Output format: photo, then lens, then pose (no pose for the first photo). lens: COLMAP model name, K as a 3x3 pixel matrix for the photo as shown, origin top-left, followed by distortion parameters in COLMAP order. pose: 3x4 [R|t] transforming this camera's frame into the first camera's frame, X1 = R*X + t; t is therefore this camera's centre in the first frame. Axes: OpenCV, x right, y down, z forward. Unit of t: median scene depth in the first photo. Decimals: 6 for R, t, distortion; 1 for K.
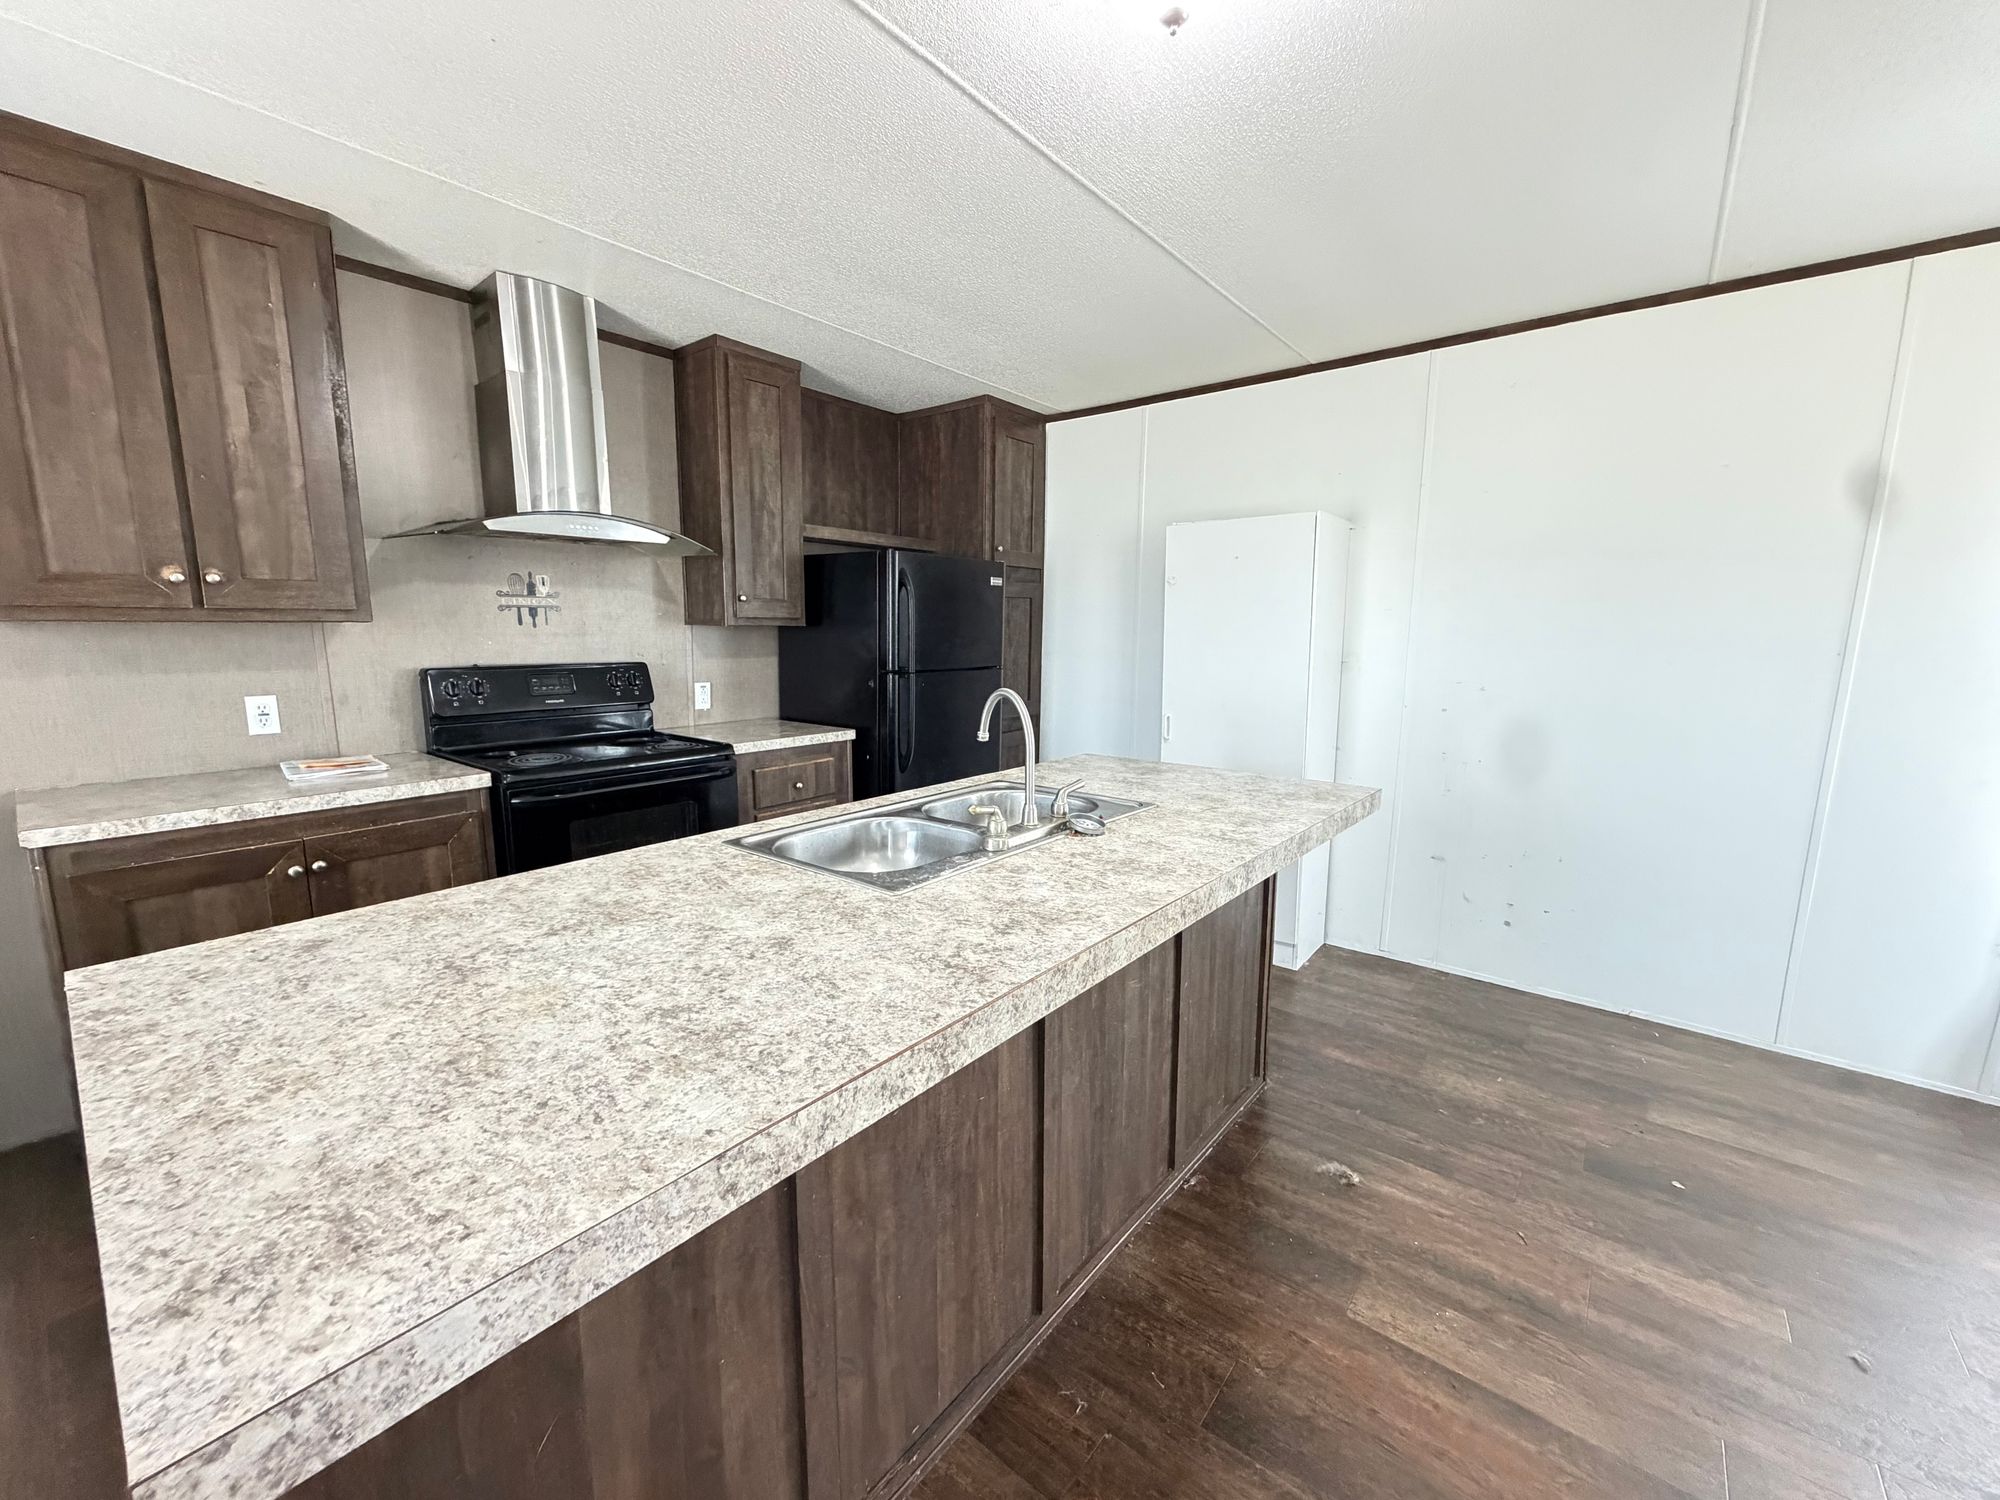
lens RADIAL K [[808.6, 0, 996.6], [0, 808.6, 750.8], [0, 0, 1]] dist [0.000241, 0.000353]
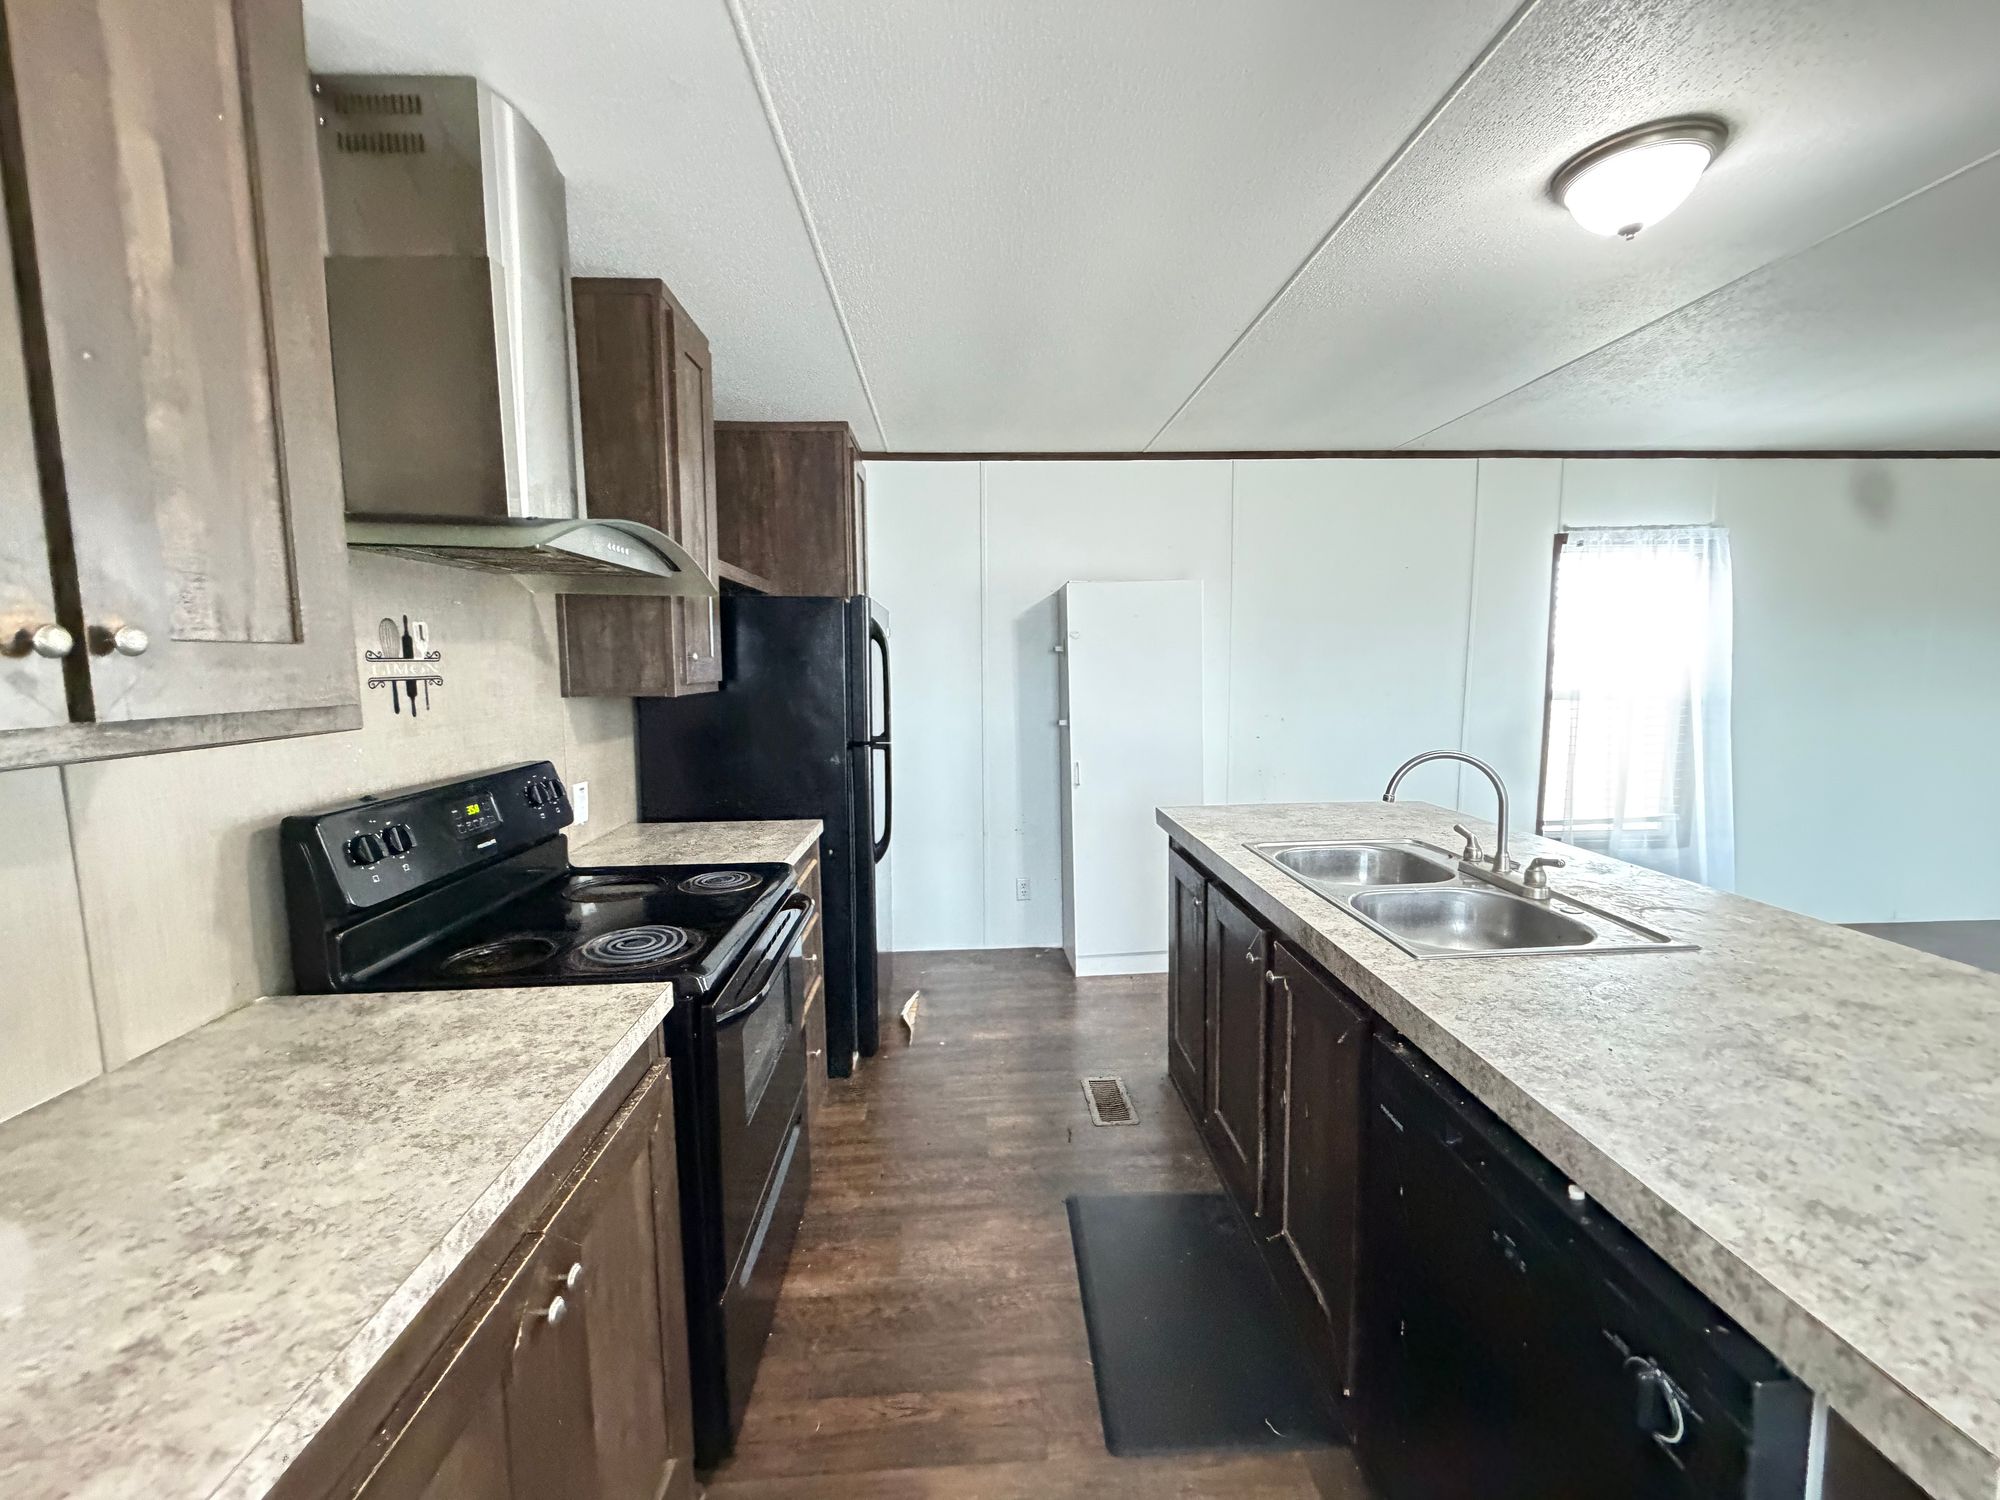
lens RADIAL K [[808.6, 0, 998.5], [0, 808.6, 748.5], [0, 0, 1]] dist [0.000241, 0.000353]
pose [[0.742632, -0.086921, 0.664035, -1.823223], [0.118259, 0.992980, -0.002276, -0.235062], [-0.659176, 0.080219, 0.747698, 0.944101]]
